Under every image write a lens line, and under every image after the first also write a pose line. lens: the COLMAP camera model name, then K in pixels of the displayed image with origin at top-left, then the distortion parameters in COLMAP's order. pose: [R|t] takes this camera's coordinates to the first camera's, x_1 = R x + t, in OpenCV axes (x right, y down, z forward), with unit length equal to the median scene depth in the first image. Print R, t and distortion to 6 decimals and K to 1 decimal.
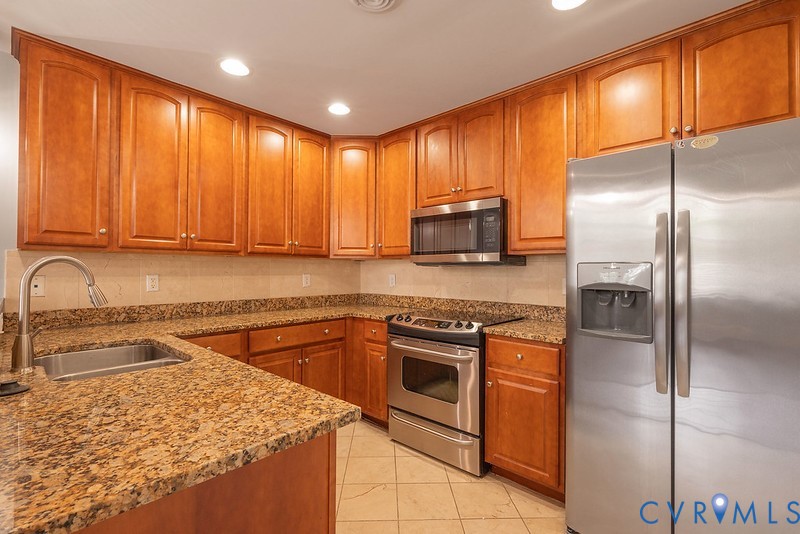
lens RADIAL K [[362.2, 0, 398.9], [0, 362.2, 266.3], [0, 0, 1]] dist [-0.000515, 0.000290]
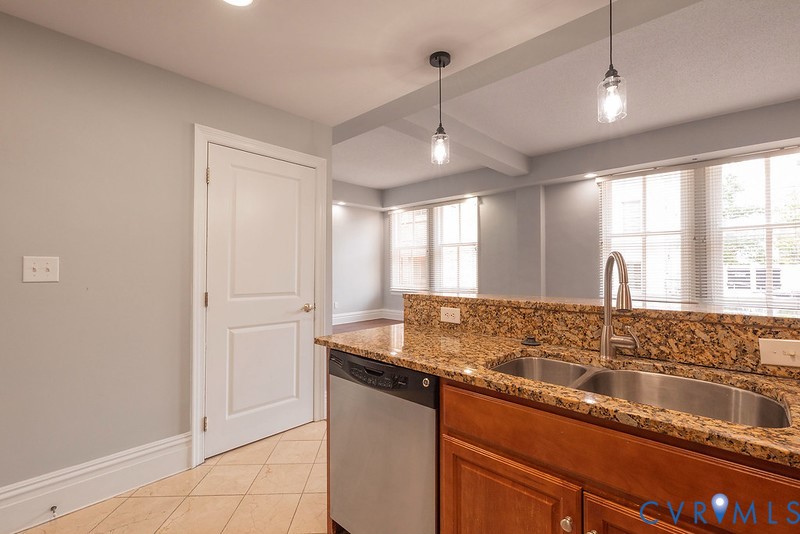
lens RADIAL K [[362.2, 0, 398.9], [0, 362.2, 266.3], [0, 0, 1]] dist [-0.000515, 0.000290]
pose [[-0.999994, -0.001190, 0.003108, -0.199840], [-0.001262, 0.999725, -0.023399, 0.017237], [-0.003080, -0.023403, -0.999721, 1.044878]]
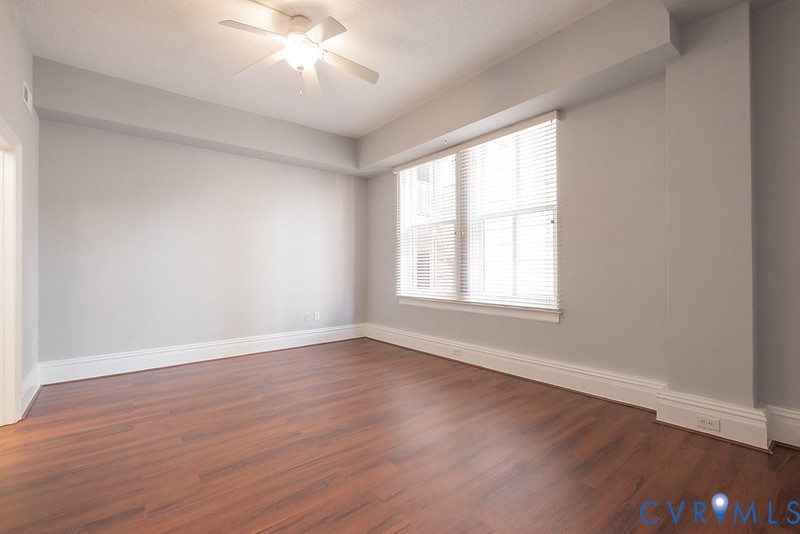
lens RADIAL K [[362.2, 0, 398.9], [0, 362.2, 266.3], [0, 0, 1]] dist [-0.000515, 0.000290]
pose [[-0.987829, 0.004309, 0.155485, -1.872858], [0.001962, 0.999882, -0.015247, 0.035153], [-0.155532, -0.014756, -0.987721, 0.893555]]
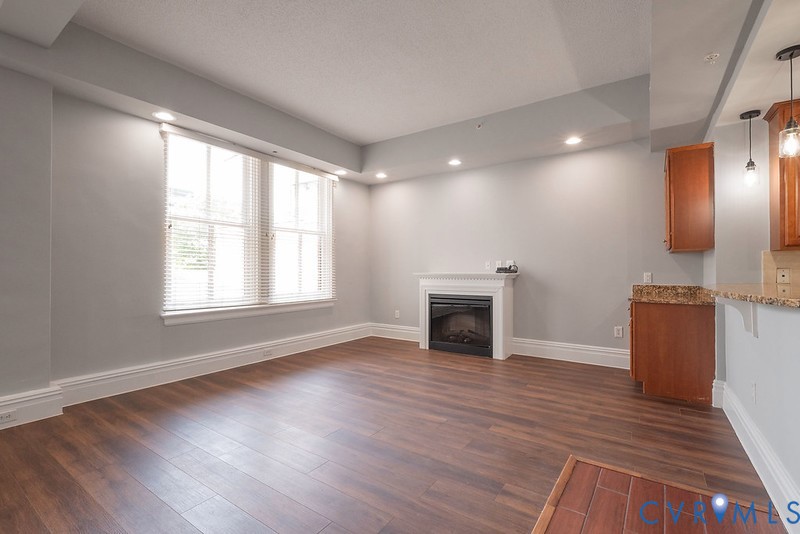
lens RADIAL K [[362.2, 0, 398.9], [0, 362.2, 266.3], [0, 0, 1]] dist [-0.000515, 0.000290]
pose [[0.146331, -0.012058, -0.989162, 0.139985], [0.012657, 0.999867, -0.010316, 0.011427], [0.989155, -0.011010, 0.146464, -0.571031]]
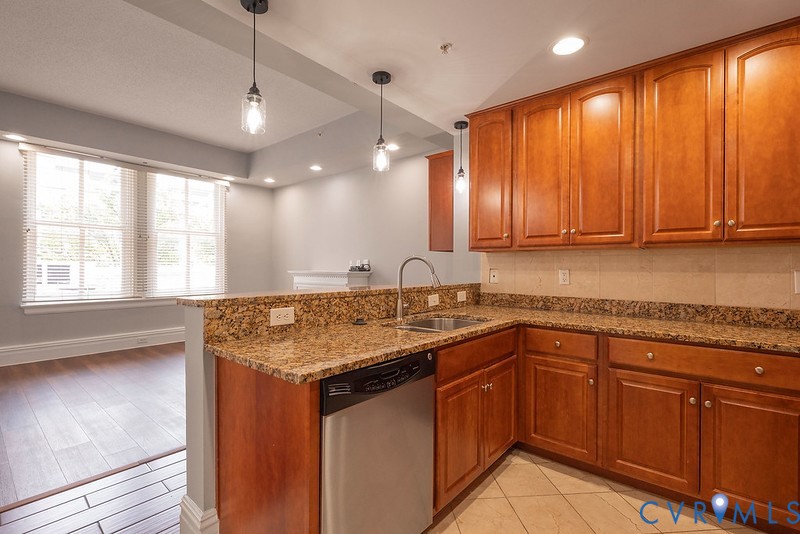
lens RADIAL K [[362.2, 0, 398.9], [0, 362.2, 266.3], [0, 0, 1]] dist [-0.000515, 0.000290]
pose [[0.055059, -0.002756, -0.998479, 0.391074], [0.008273, 0.999963, -0.002304, 0.012332], [0.998449, -0.008133, 0.055079, 0.445545]]
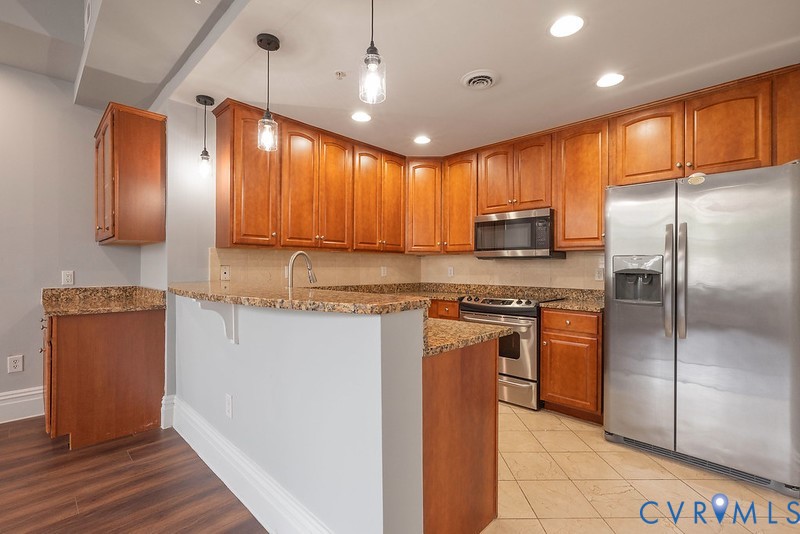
lens RADIAL K [[362.2, 0, 398.9], [0, 362.2, 266.3], [0, 0, 1]] dist [-0.000515, 0.000290]
pose [[0.999753, -0.000039, -0.022221, -0.241155], [0.000239, 0.999959, 0.009029, 0.013368], [0.022220, -0.009032, 0.999712, -0.349708]]
